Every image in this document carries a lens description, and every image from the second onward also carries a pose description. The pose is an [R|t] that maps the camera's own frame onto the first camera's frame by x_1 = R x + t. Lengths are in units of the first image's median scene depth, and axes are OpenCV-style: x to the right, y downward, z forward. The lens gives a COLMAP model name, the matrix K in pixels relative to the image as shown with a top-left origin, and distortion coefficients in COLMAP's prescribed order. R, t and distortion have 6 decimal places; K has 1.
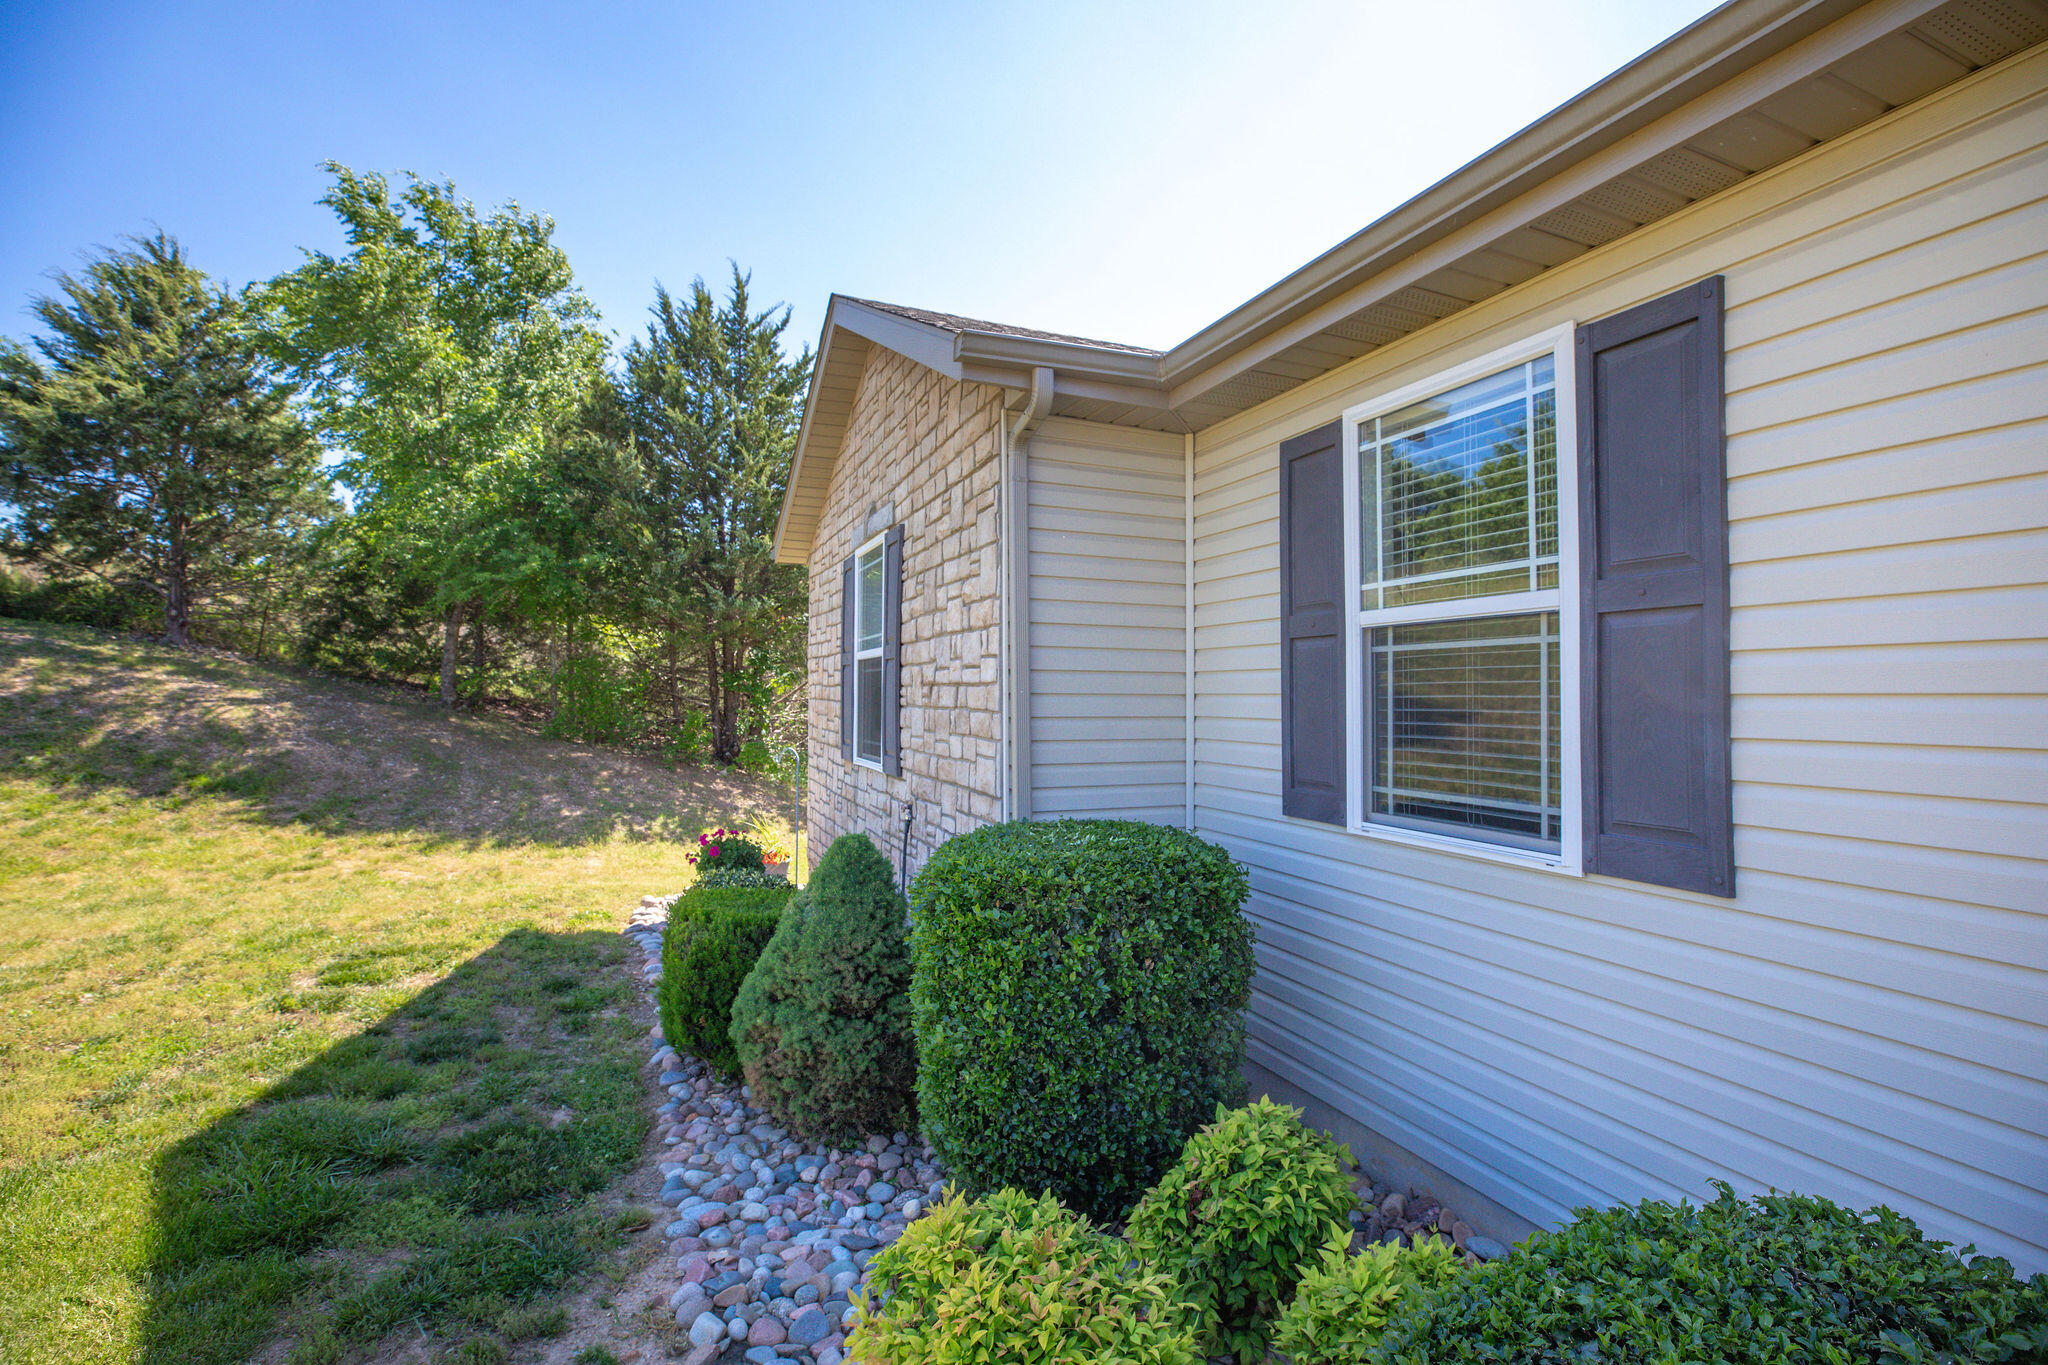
lens RADIAL K [[915.9, 0, 1018.5], [0, 915.9, 684.4], [0, 0, 1]] dist [0.004161, -0.000339]
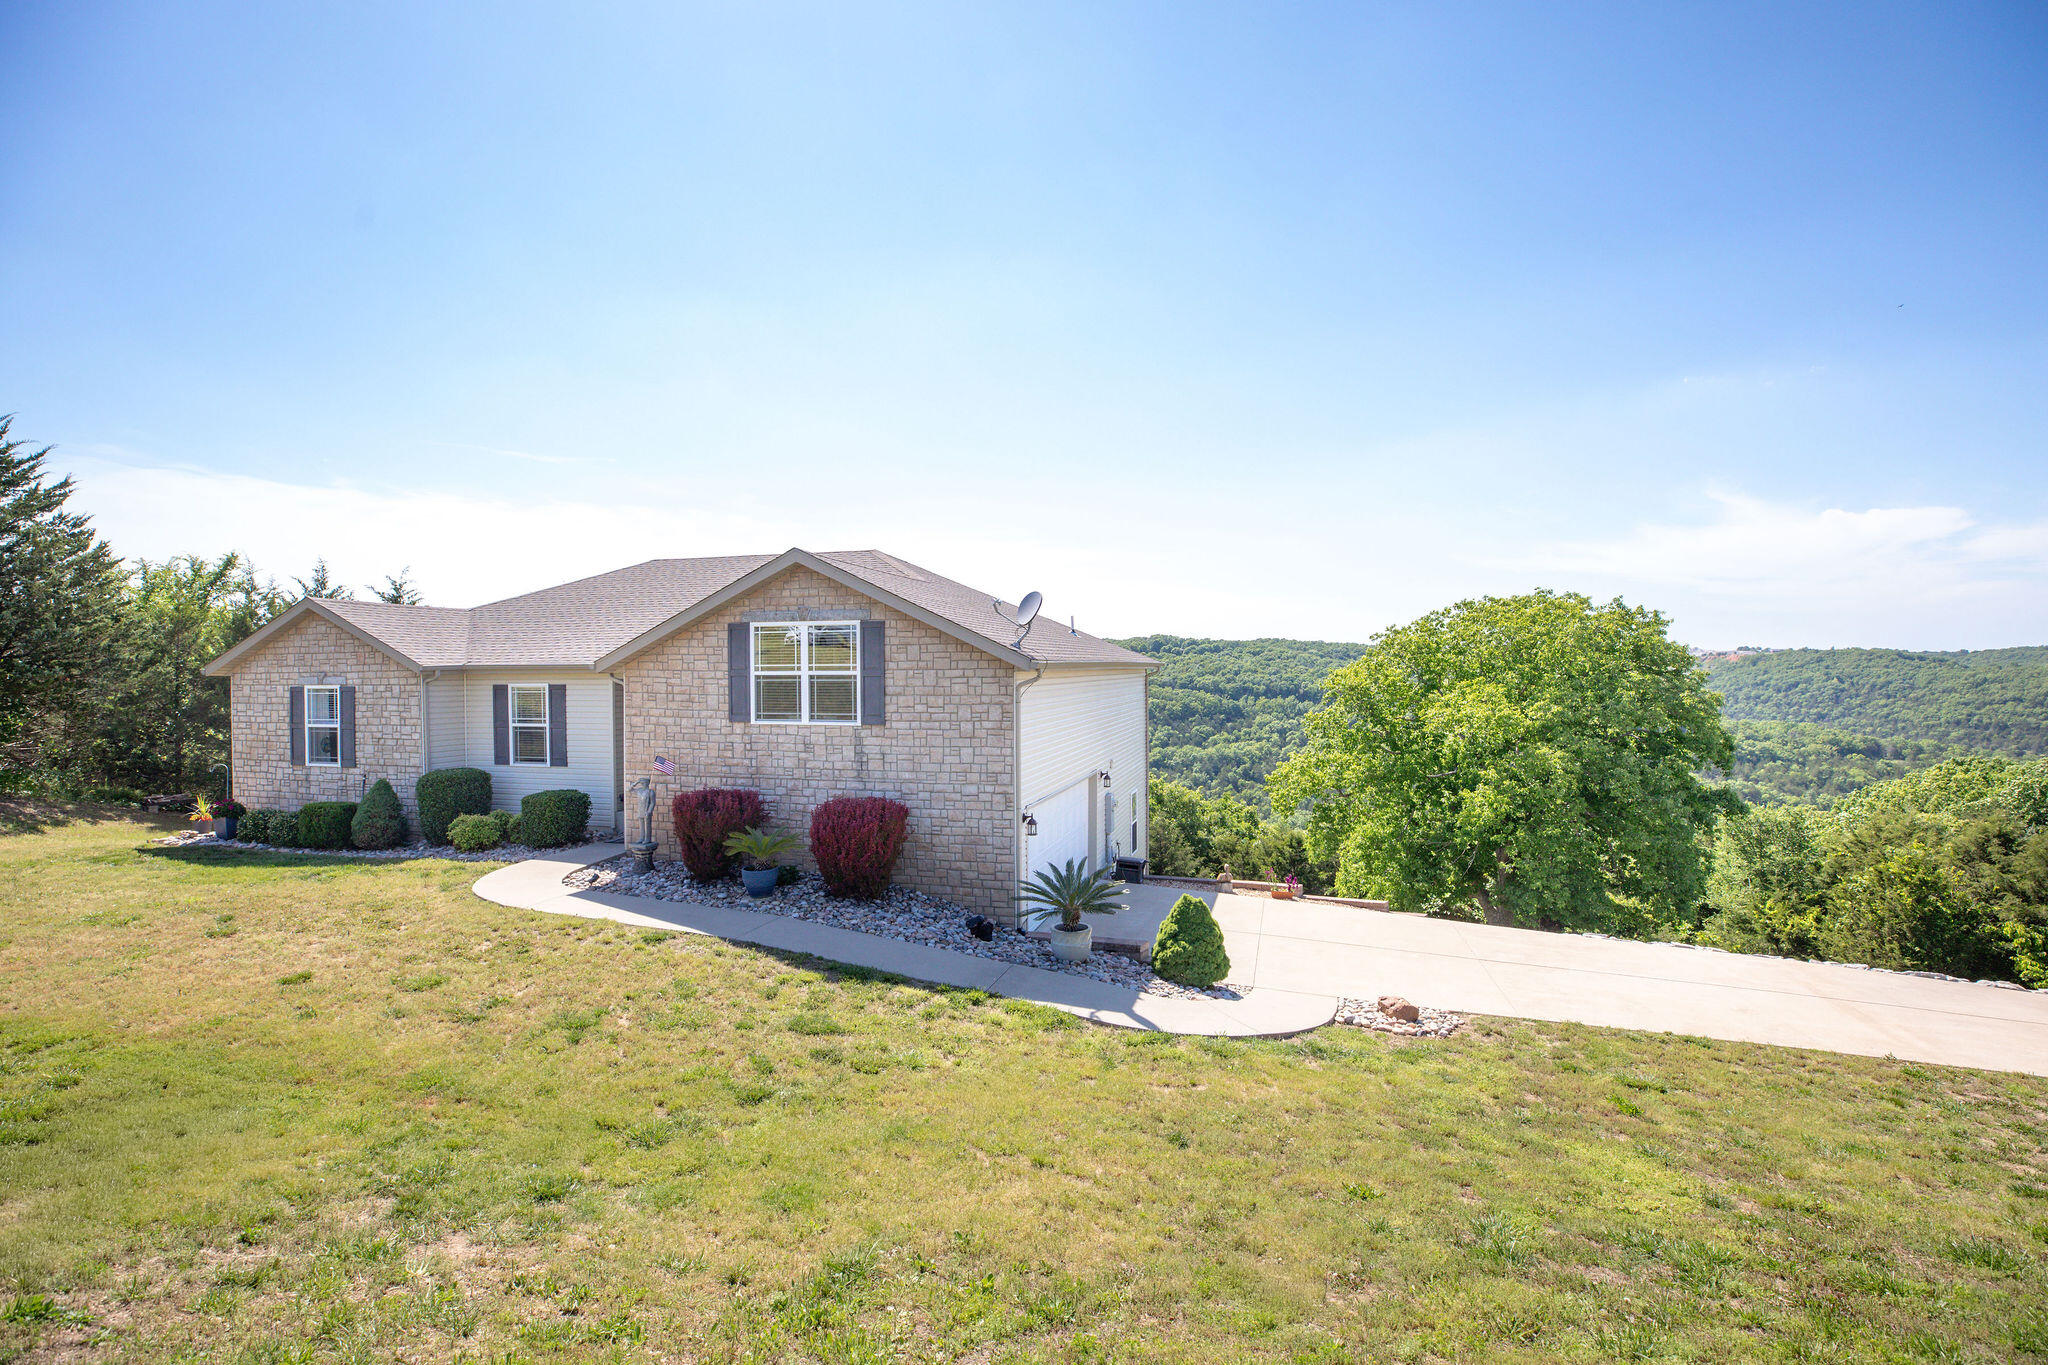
lens RADIAL K [[915.9, 0, 1016.1], [0, 915.9, 689.3], [0, 0, 1]] dist [0.004161, -0.000339]
pose [[0.636657, -0.004084, 0.771136, -1.657919], [-0.000156, 0.999985, 0.005424, -0.275439], [-0.771147, -0.003574, 0.636647, -4.119090]]
